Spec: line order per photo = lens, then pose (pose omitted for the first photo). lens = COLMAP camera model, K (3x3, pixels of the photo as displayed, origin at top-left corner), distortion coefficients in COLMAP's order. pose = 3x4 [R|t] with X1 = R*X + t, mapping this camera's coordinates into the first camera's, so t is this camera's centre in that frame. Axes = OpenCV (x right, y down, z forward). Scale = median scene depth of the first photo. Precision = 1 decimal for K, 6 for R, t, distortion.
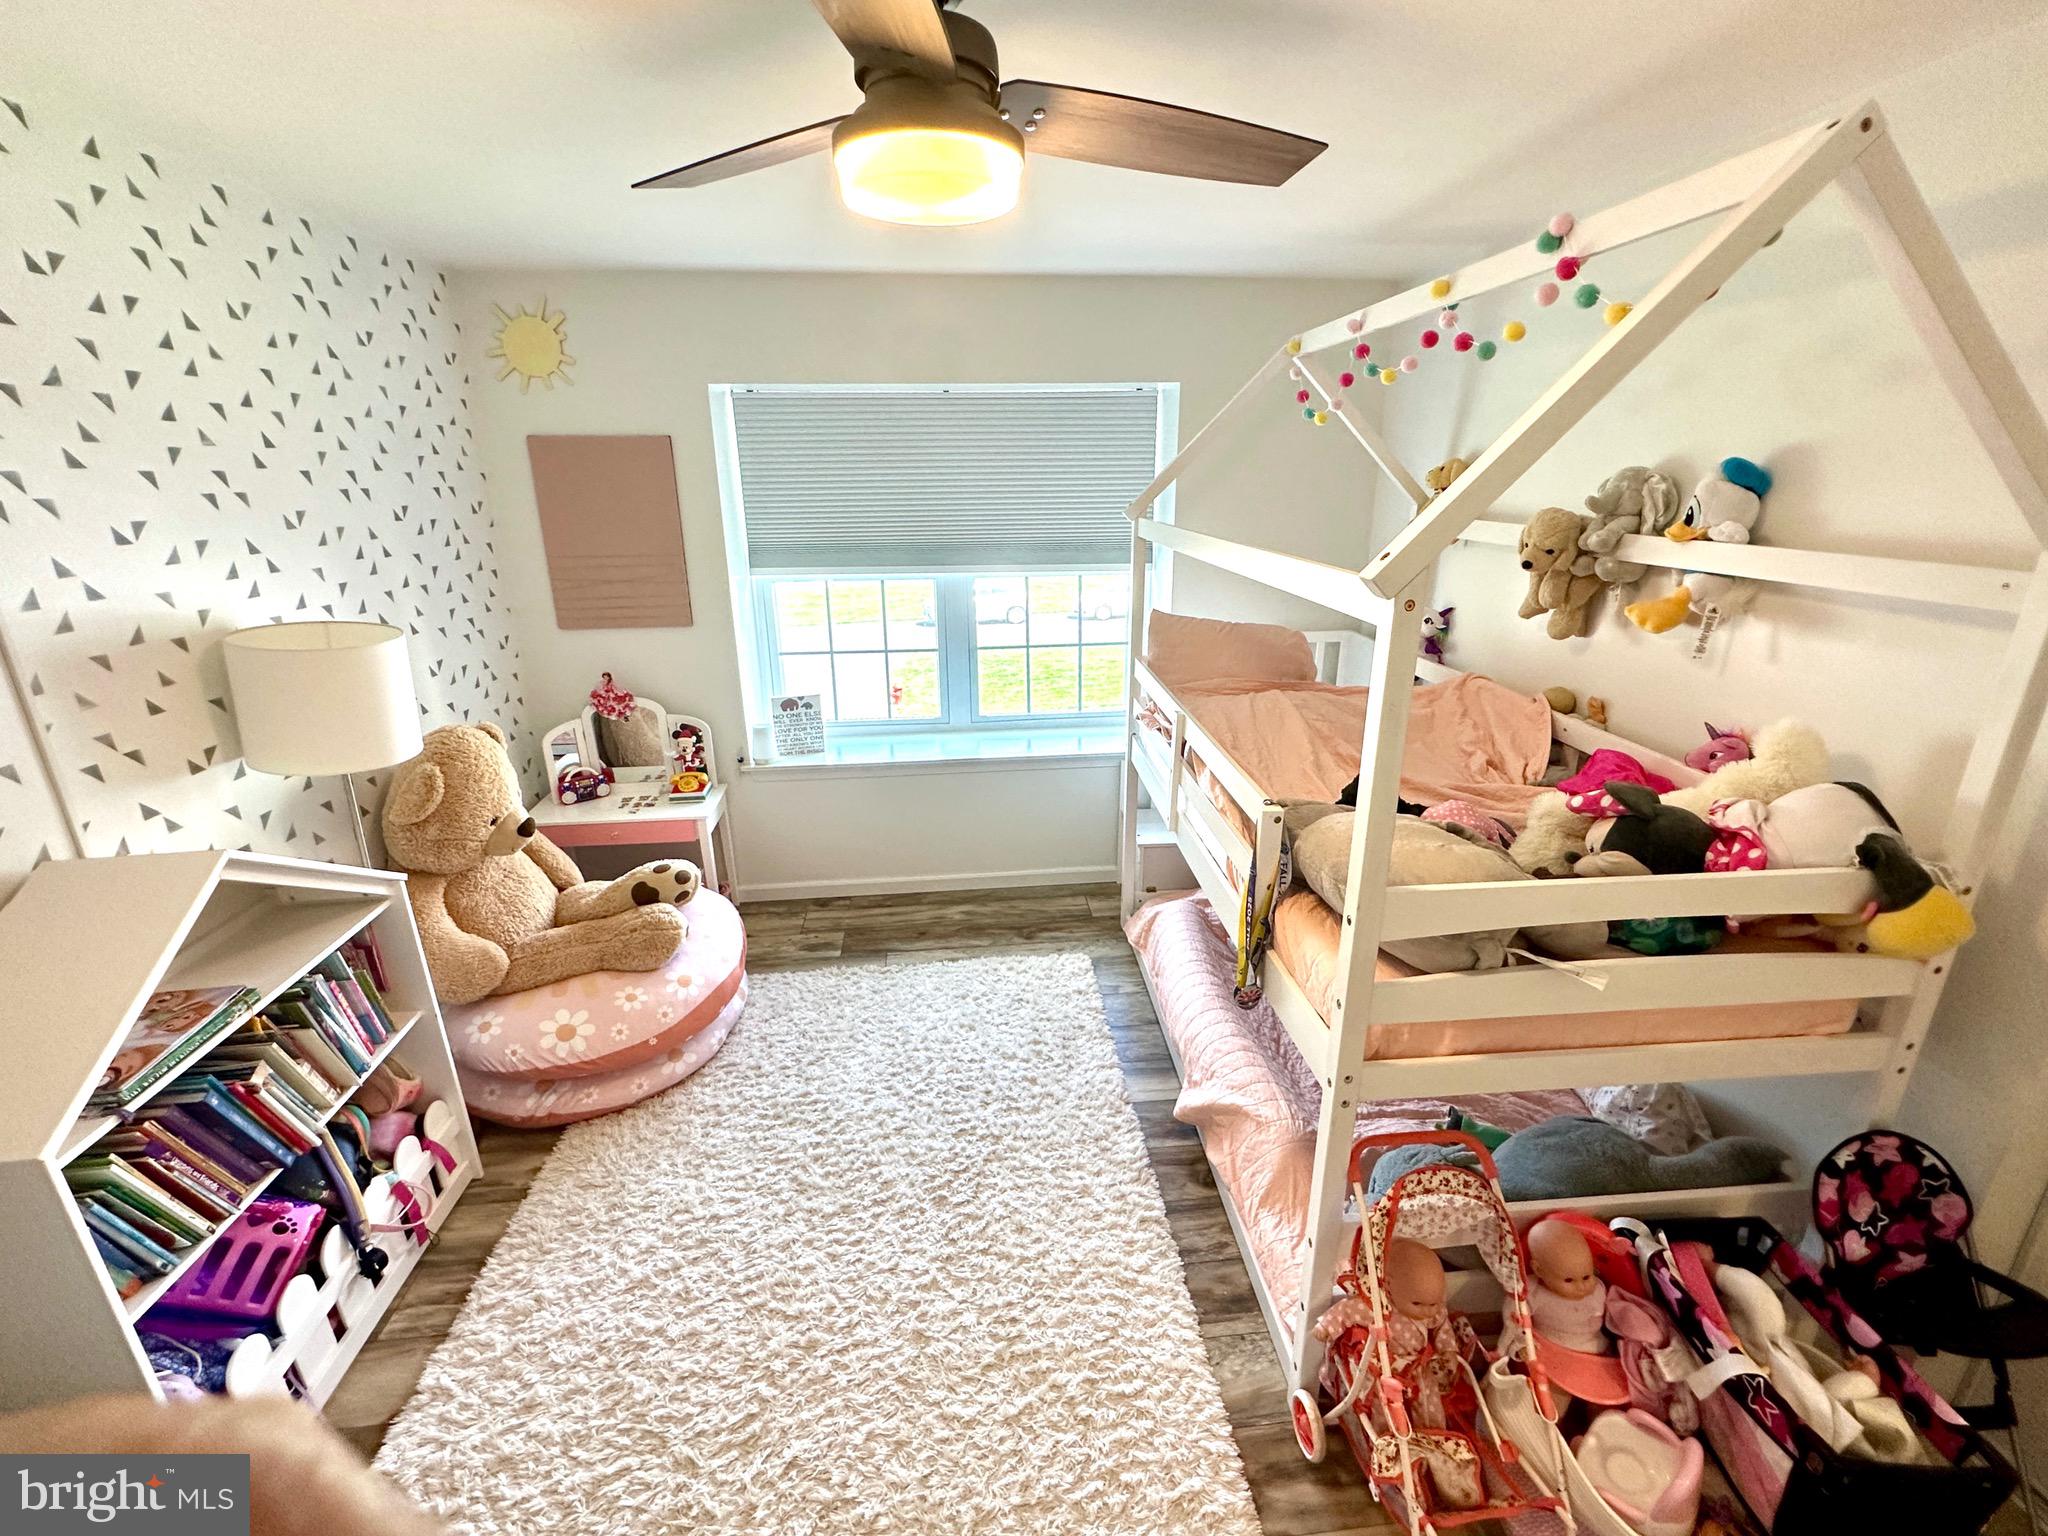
lens RADIAL K [[839.2, 0, 1030.6], [0, 839.2, 760.3], [0, 0, 1]] dist [-0.002021, 0.000644]
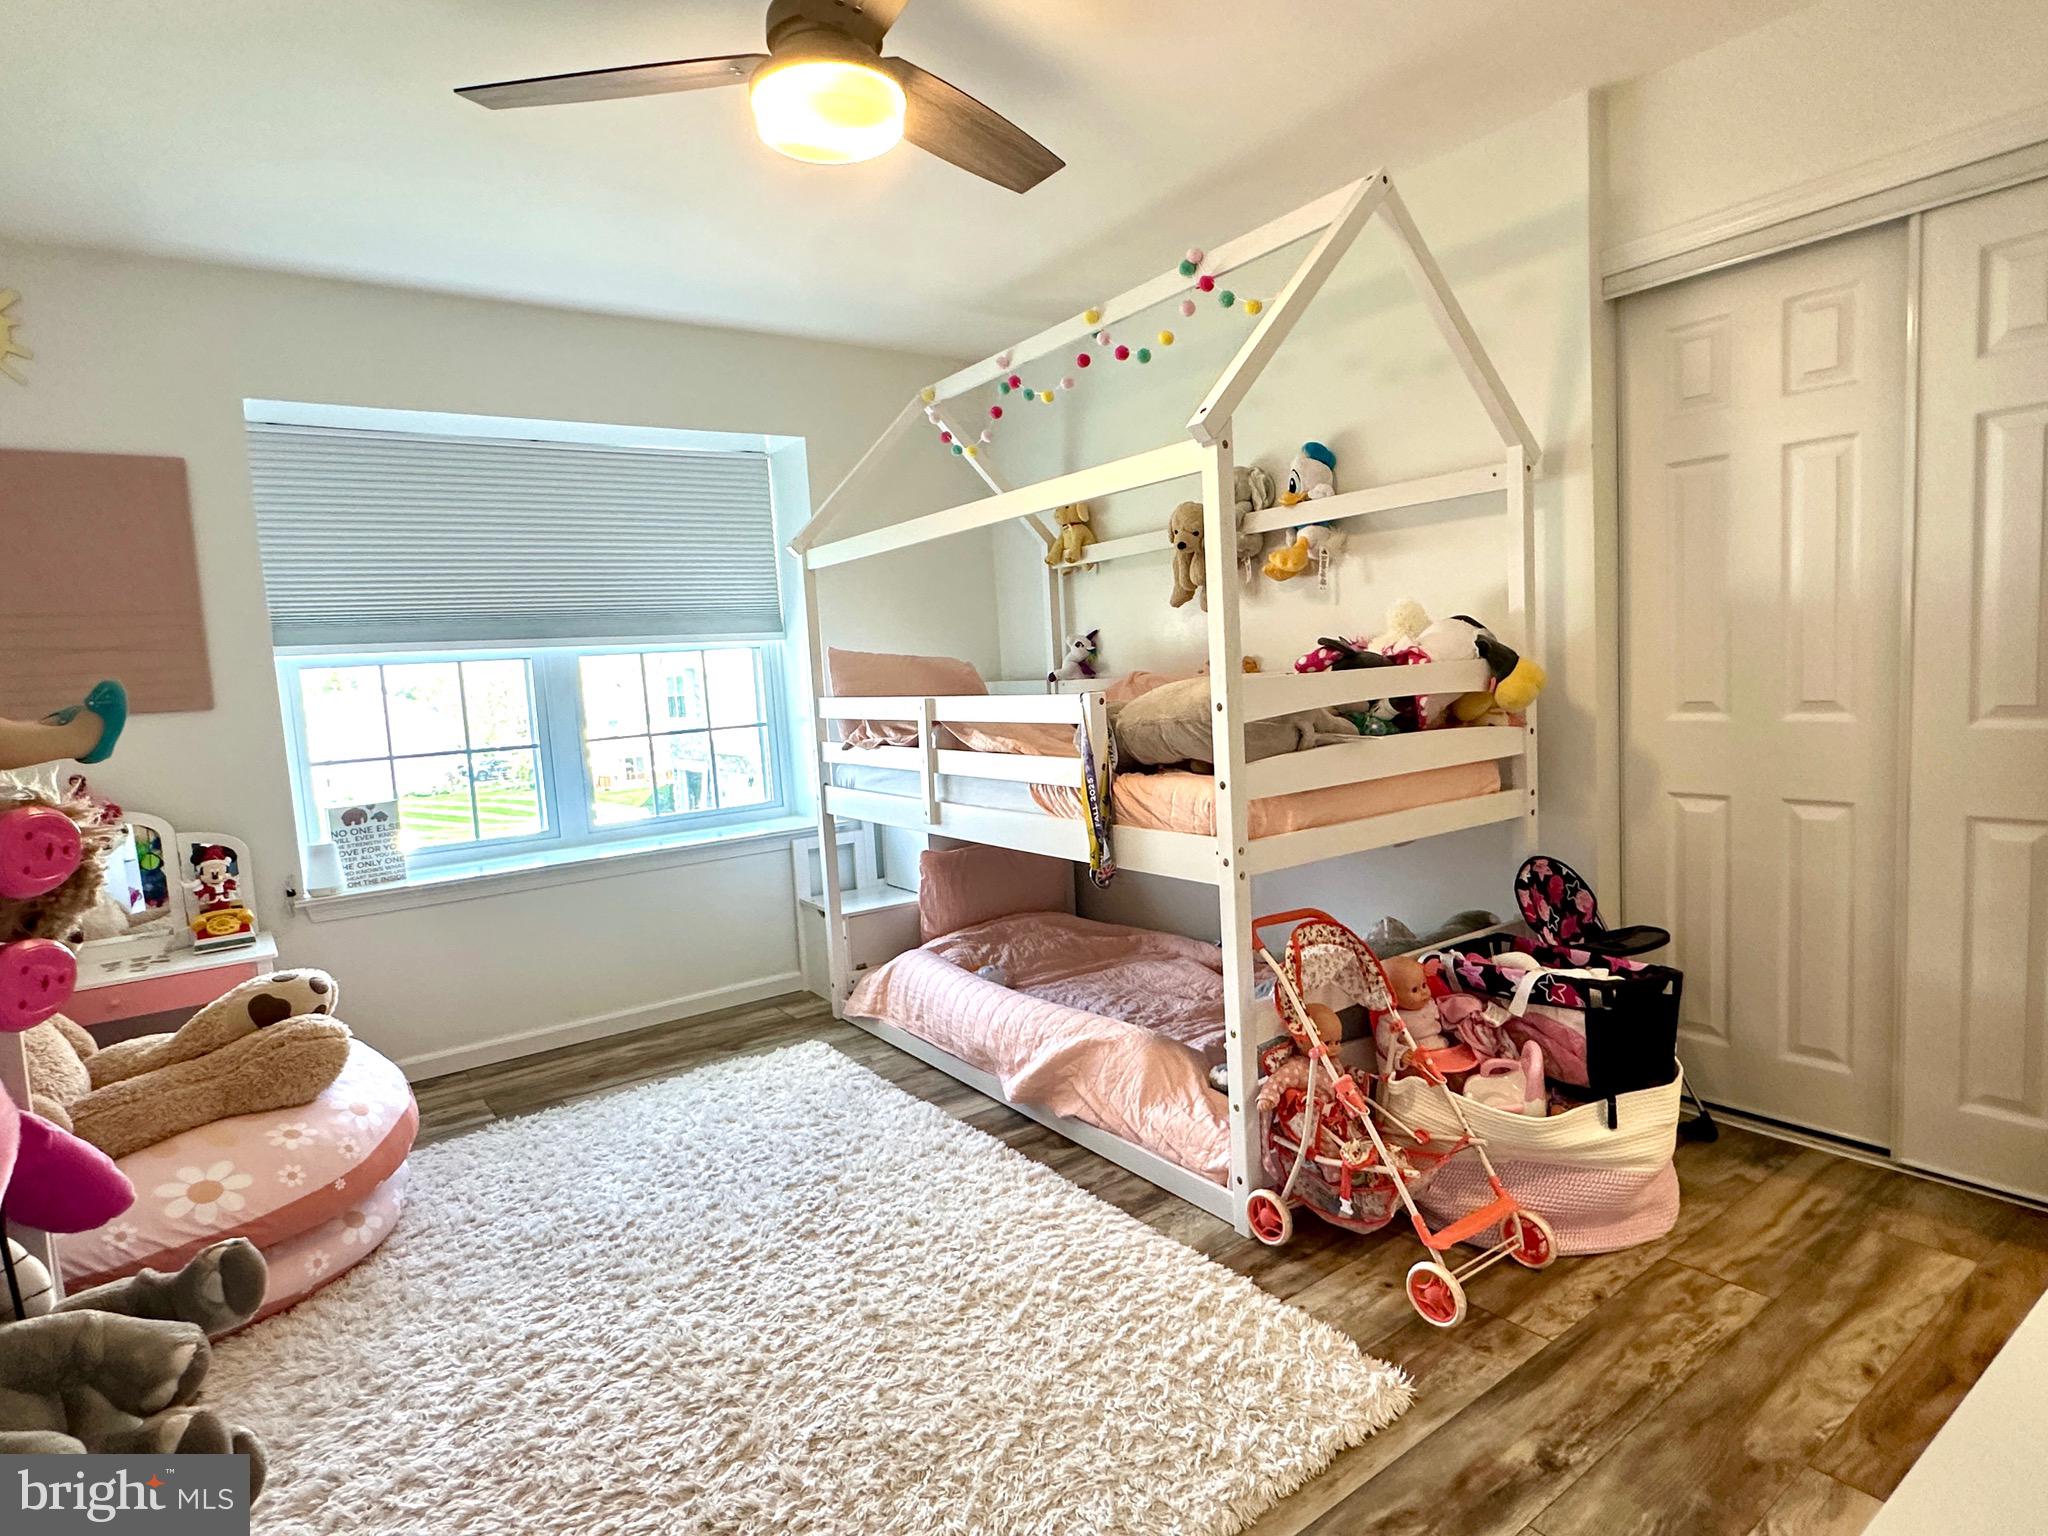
lens RADIAL K [[1061.0, 0, 979.1], [0, 1061.0, 775.8], [0, 0, 1]] dist [-0.001776, 0.001072]
pose [[0.880182, -0.094341, 0.465166, -0.440691], [0.197042, 0.964233, -0.177282, 0.328180], [-0.431804, 0.247698, 0.867290, -0.113467]]
